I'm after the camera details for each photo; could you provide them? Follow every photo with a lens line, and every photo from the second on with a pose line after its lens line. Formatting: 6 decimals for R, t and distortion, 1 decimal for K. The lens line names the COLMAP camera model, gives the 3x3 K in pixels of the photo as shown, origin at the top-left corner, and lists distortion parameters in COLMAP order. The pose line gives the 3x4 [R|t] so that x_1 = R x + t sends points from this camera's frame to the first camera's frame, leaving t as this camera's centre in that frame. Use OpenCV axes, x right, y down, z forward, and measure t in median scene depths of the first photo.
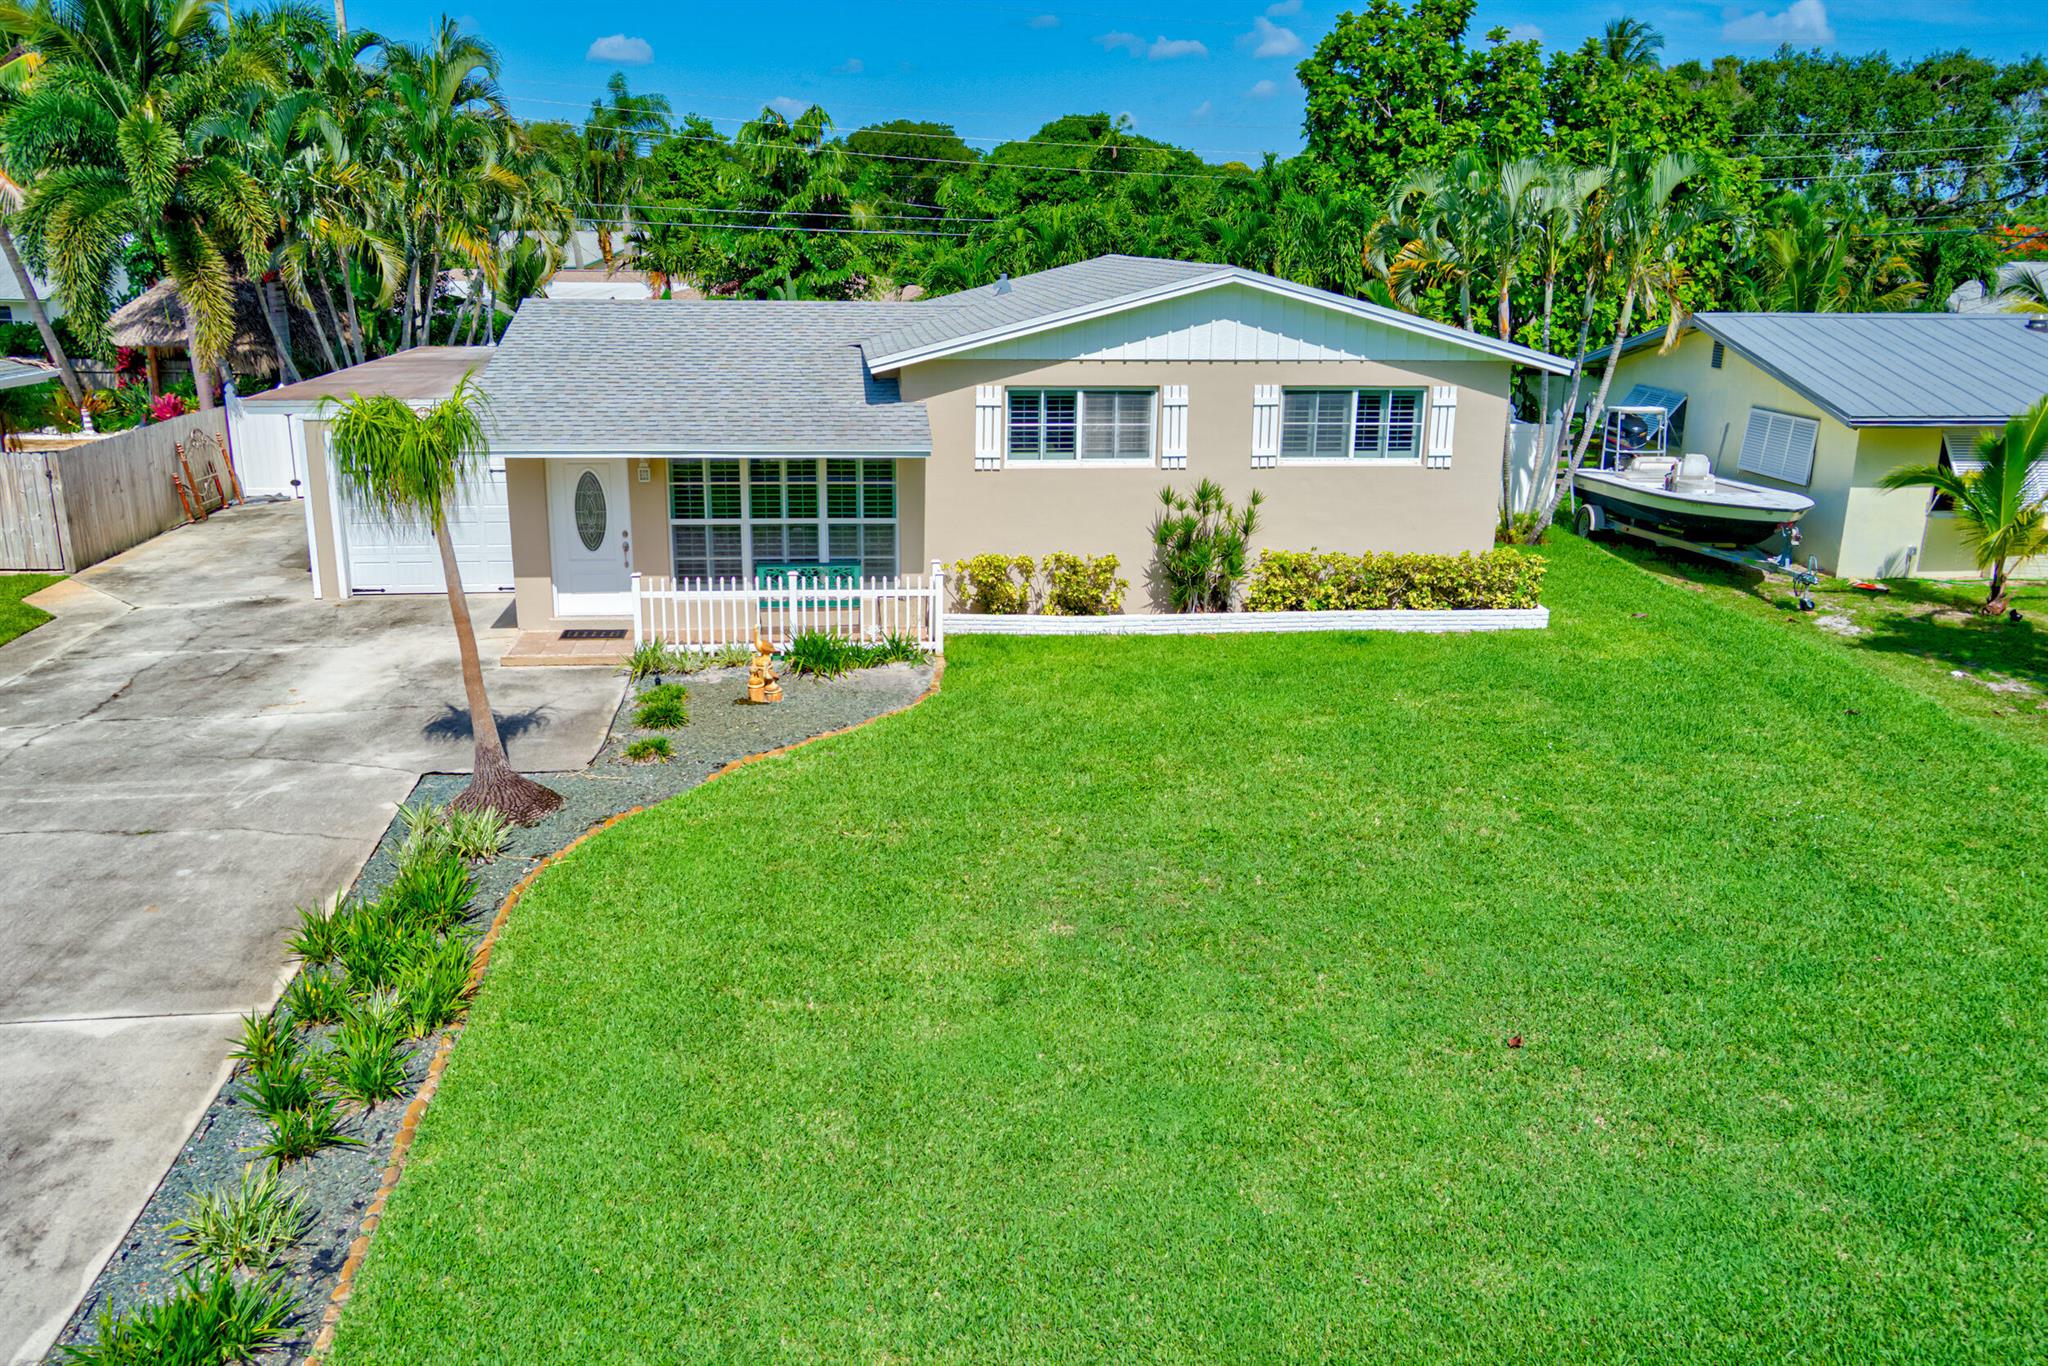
lens RADIAL K [[1604.3, 0, 1020.5], [0, 1604.3, 678.7], [0, 0, 1]] dist [-0.036709, 0.052338]
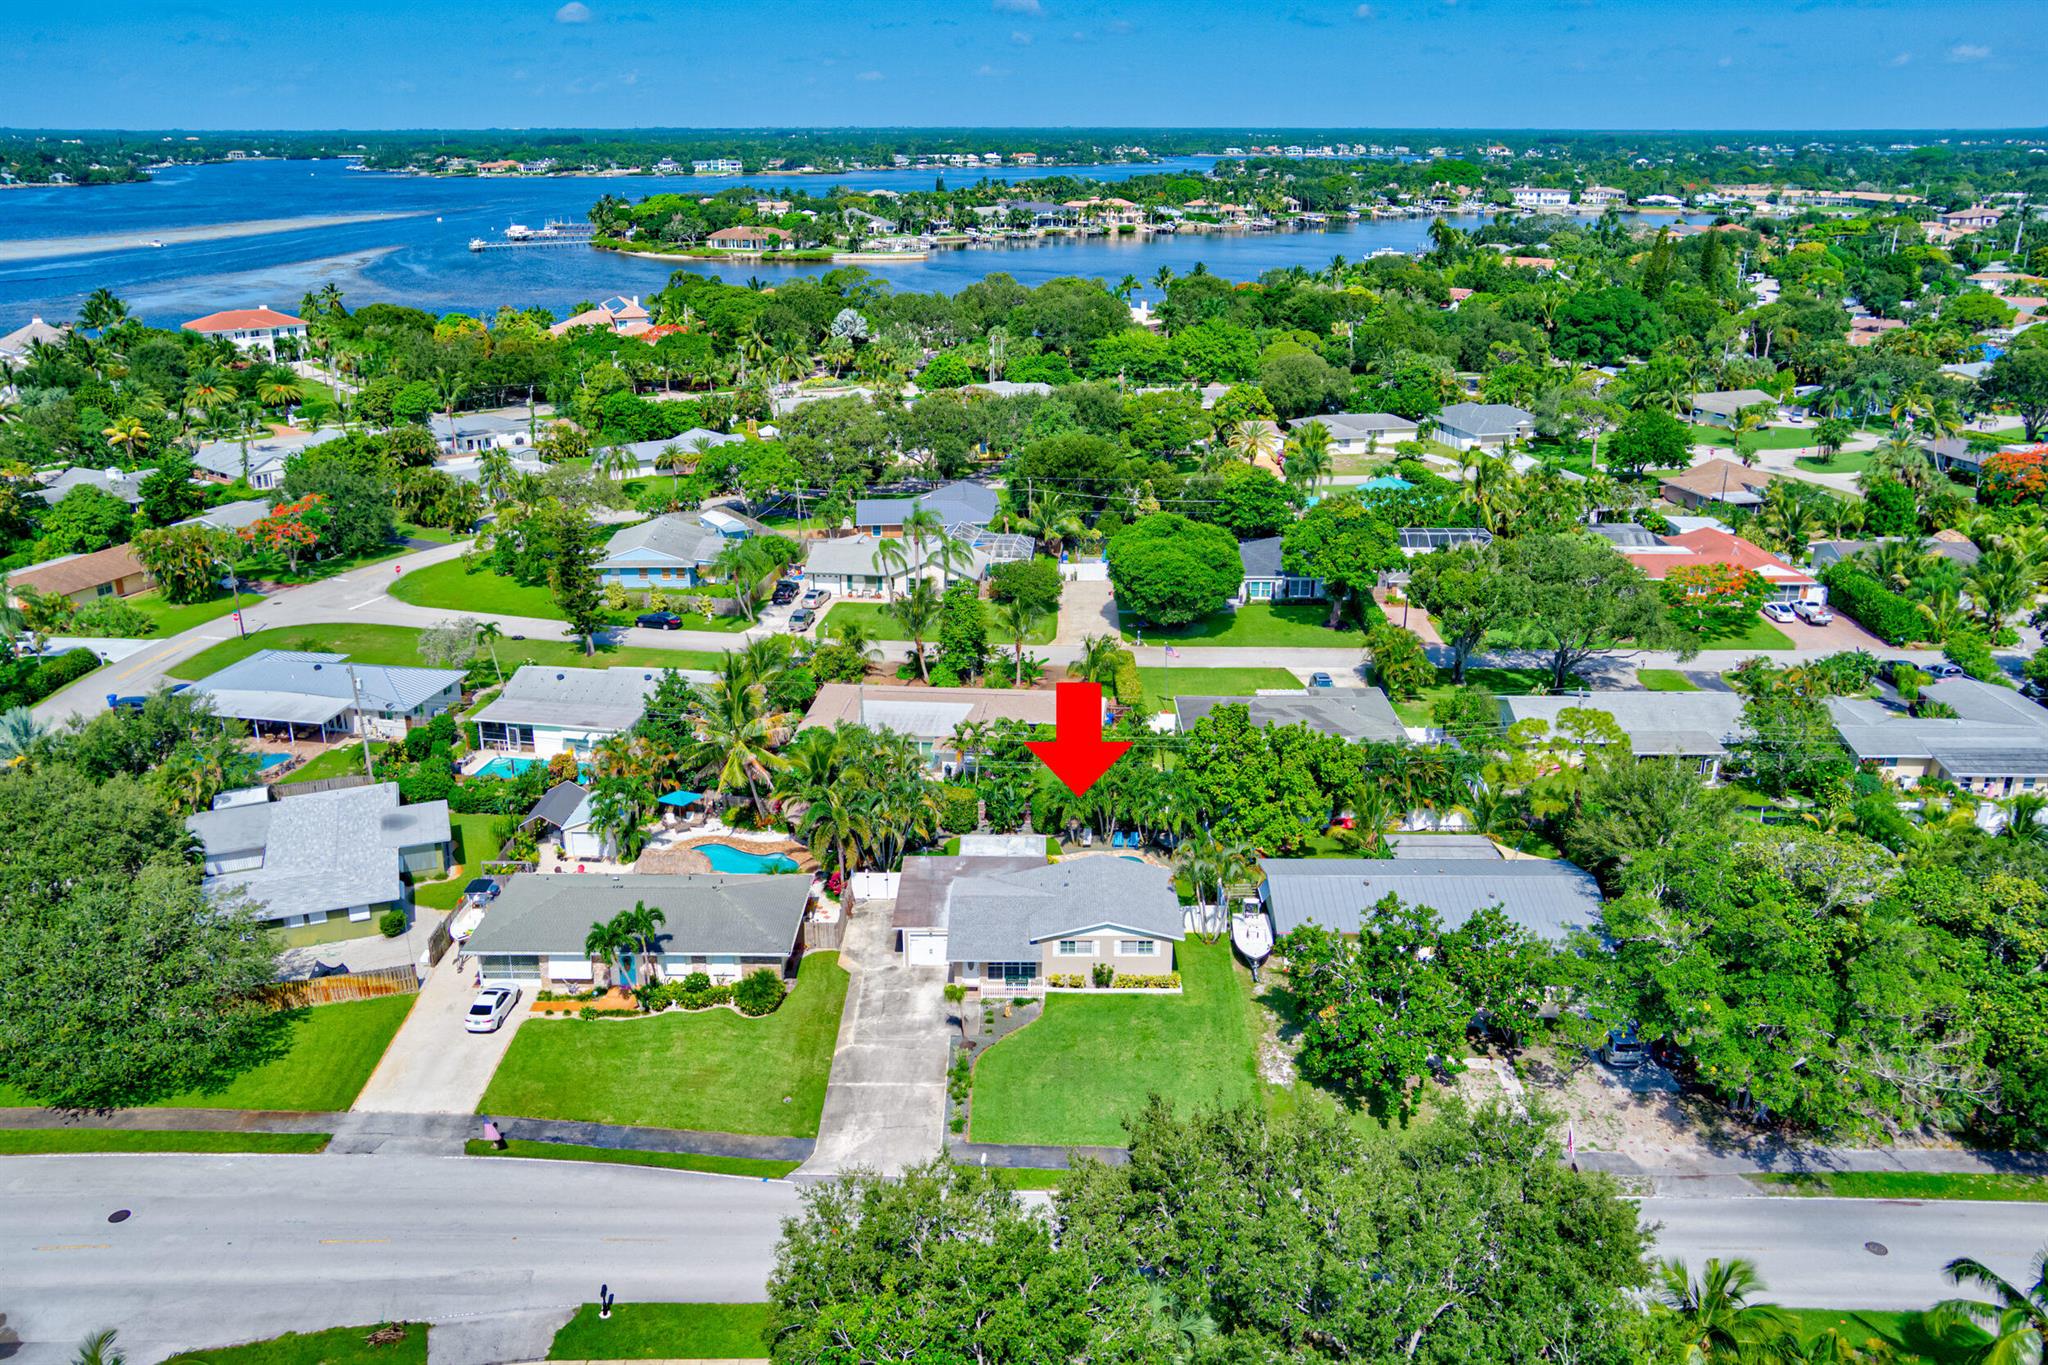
lens RADIAL K [[1600.5, 0, 1021.0], [0, 1600.5, 684.9], [0, 0, 1]] dist [-0.041484, 0.056700]
pose [[0.992460, 0.026687, -0.119629, 0.421655], [-0.018737, 0.997570, 0.067097, -1.255900], [0.121129, -0.064350, 0.990549, -3.626847]]
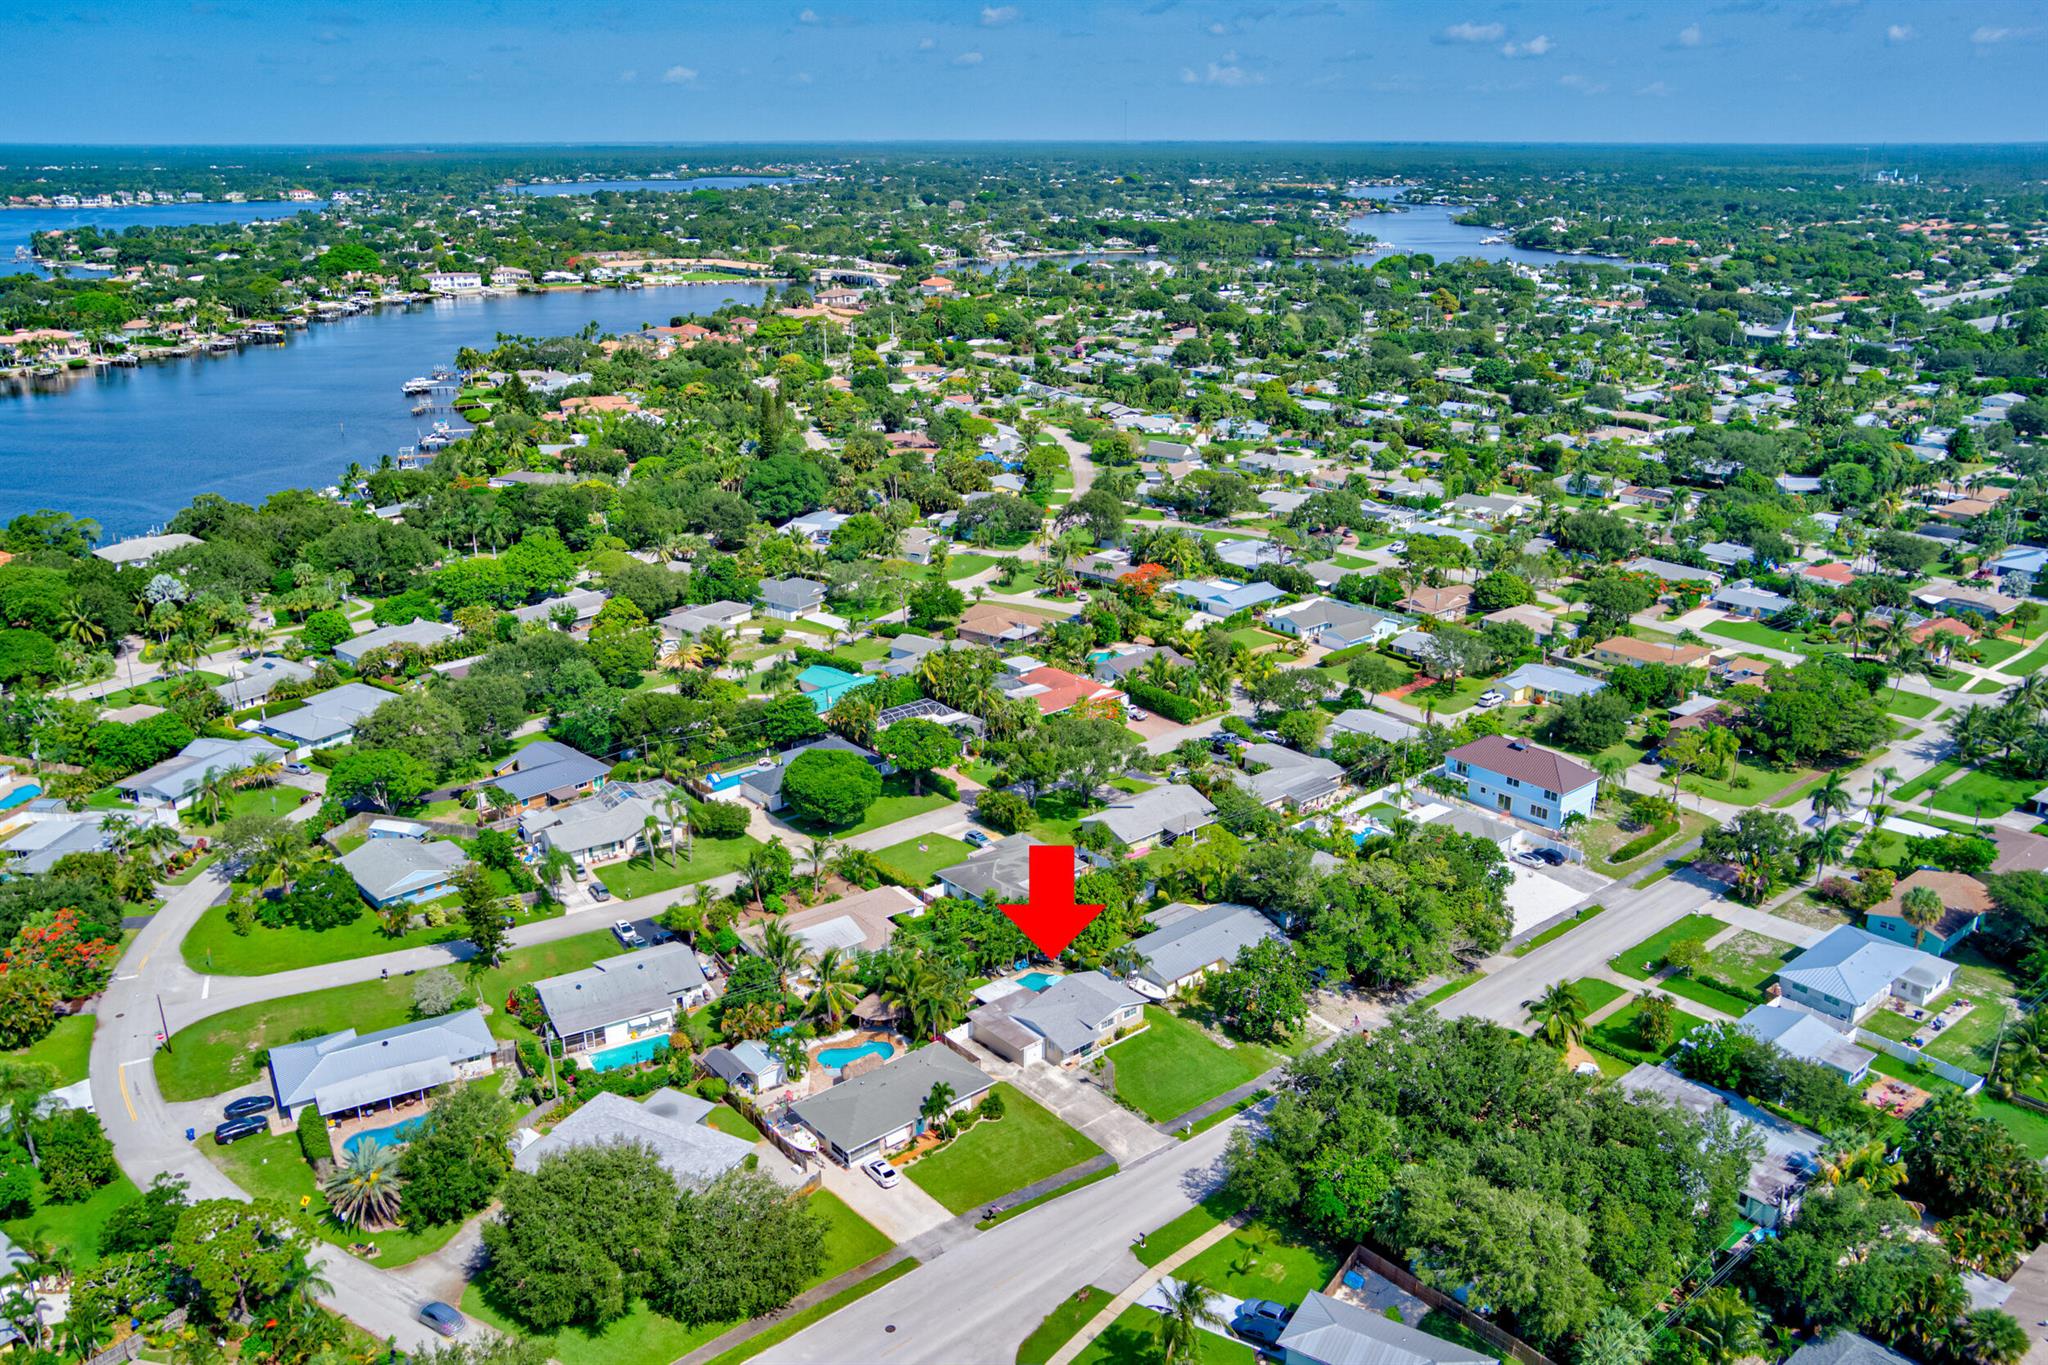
lens RADIAL K [[1614.2, 0, 1021.8], [0, 1614.2, 682.8], [0, 0, 1]] dist [-0.041383, 0.048613]
pose [[0.827722, -0.197000, 0.525421, -4.821404], [0.163458, 0.980390, 0.110081, -3.167406], [-0.536803, -0.005232, 0.843691, -6.462573]]
